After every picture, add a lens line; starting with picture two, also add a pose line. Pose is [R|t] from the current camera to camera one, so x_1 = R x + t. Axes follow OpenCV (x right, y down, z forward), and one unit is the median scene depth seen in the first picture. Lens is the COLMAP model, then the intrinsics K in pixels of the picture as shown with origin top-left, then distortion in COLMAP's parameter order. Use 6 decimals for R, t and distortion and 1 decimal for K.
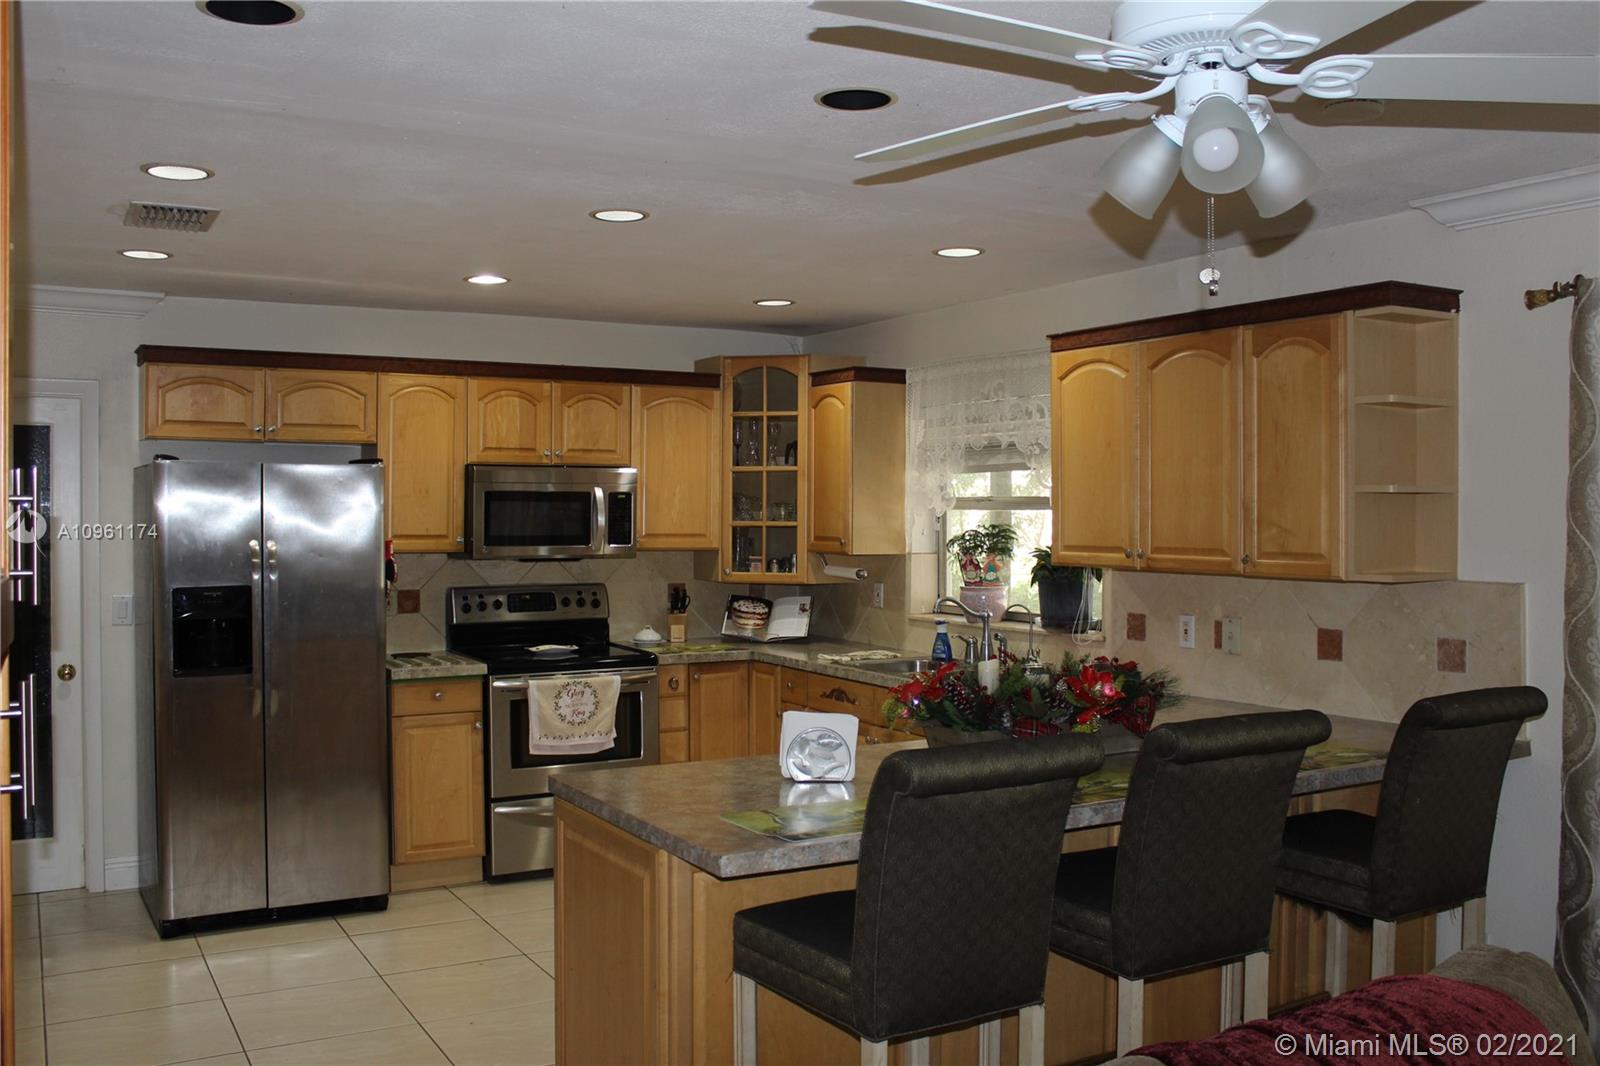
lens RADIAL K [[1442.7, 0, 800.0], [0, 1442.7, 533.0], [0, 0, 1]] dist [-0.089090, 0.002740]
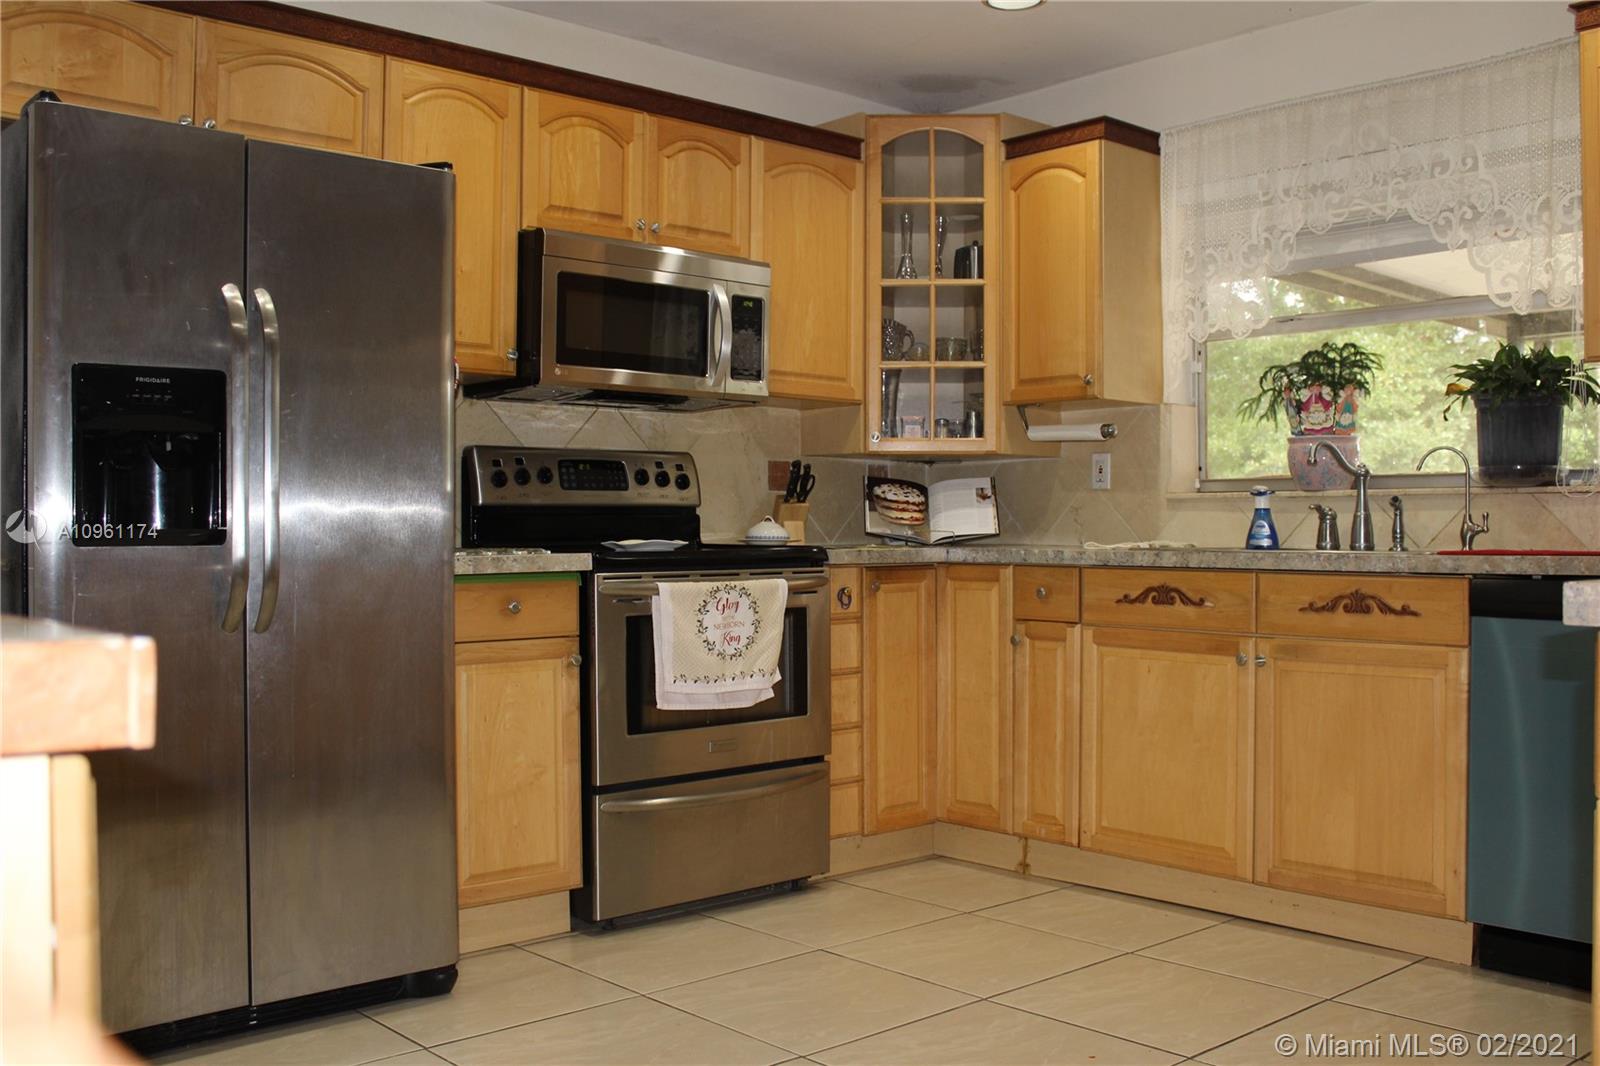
lens RADIAL K [[1502.9, 0, 800.0], [0, 1502.9, 533.0], [0, 0, 1]] dist [-0.136186, 0.155073]
pose [[0.973096, -0.001389, 0.230395, -0.256550], [0.006030, 0.999793, -0.019442, 0.088928], [-0.230320, 0.020308, 0.972903, 0.366736]]
